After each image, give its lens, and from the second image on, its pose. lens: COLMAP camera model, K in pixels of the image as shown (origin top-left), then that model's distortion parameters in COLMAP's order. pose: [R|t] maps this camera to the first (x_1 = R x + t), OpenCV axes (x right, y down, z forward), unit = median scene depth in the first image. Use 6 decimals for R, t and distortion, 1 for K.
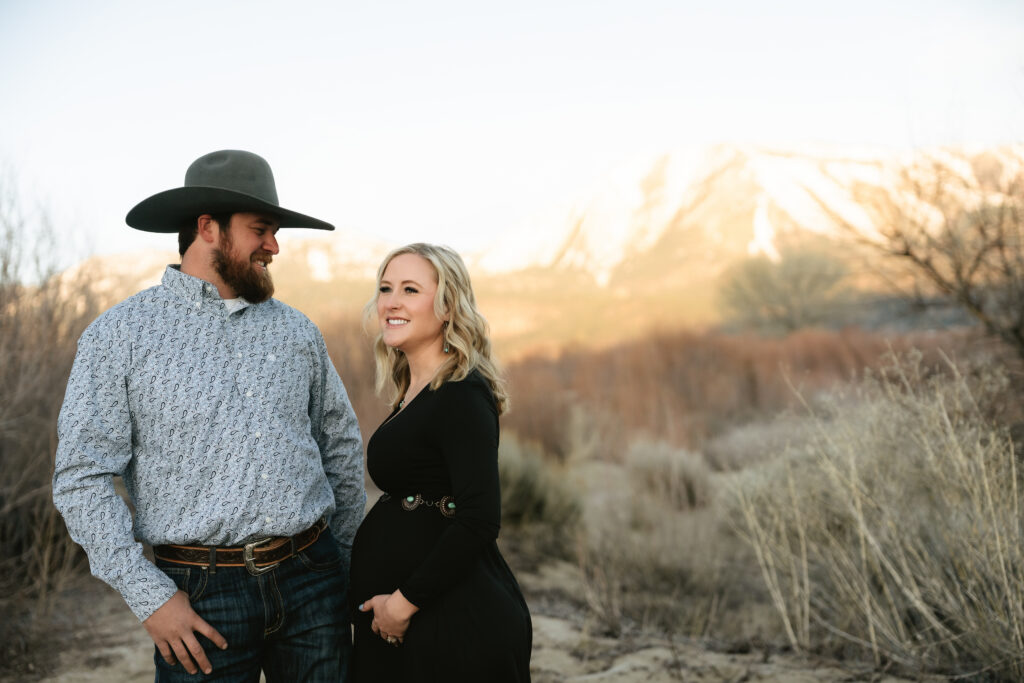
lens RADIAL K [[1490.2, 0, 504.8], [0, 1490.2, 345.5], [0, 0, 1]] dist [-0.011599, 0.000000]
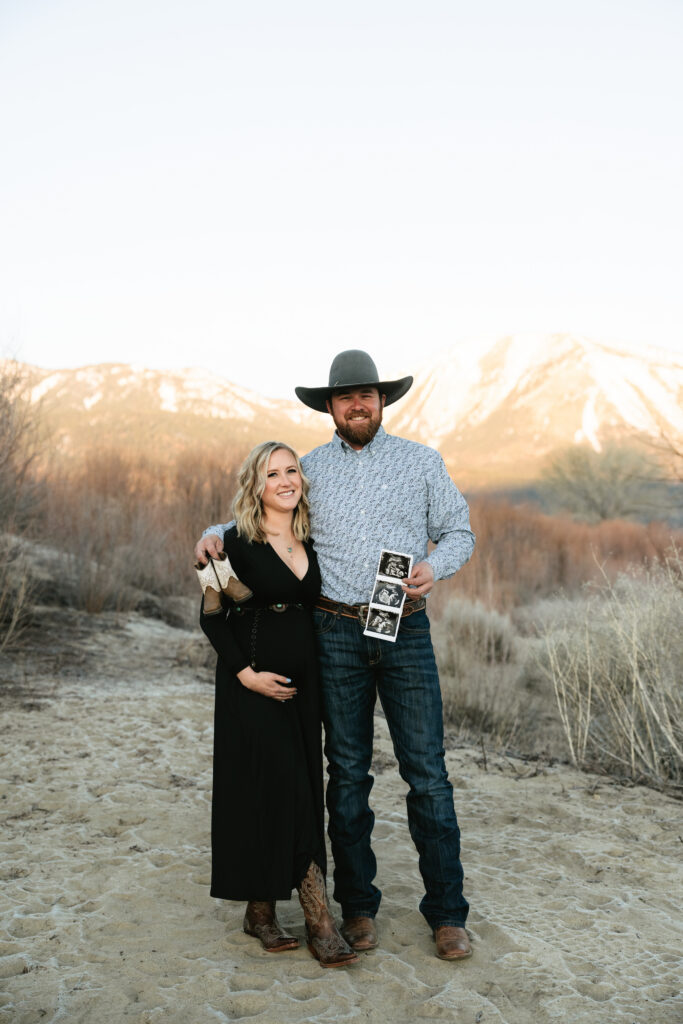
lens RADIAL K [[1490.2, 0, 347.1], [0, 1490.2, 501.9], [0, 0, 1]] dist [-0.011599, 0.000000]
pose [[0.991114, 0.131580, 0.019508, -0.051905], [-0.131651, 0.991293, 0.002358, -0.000051], [-0.019028, -0.004906, 0.999807, -0.272536]]
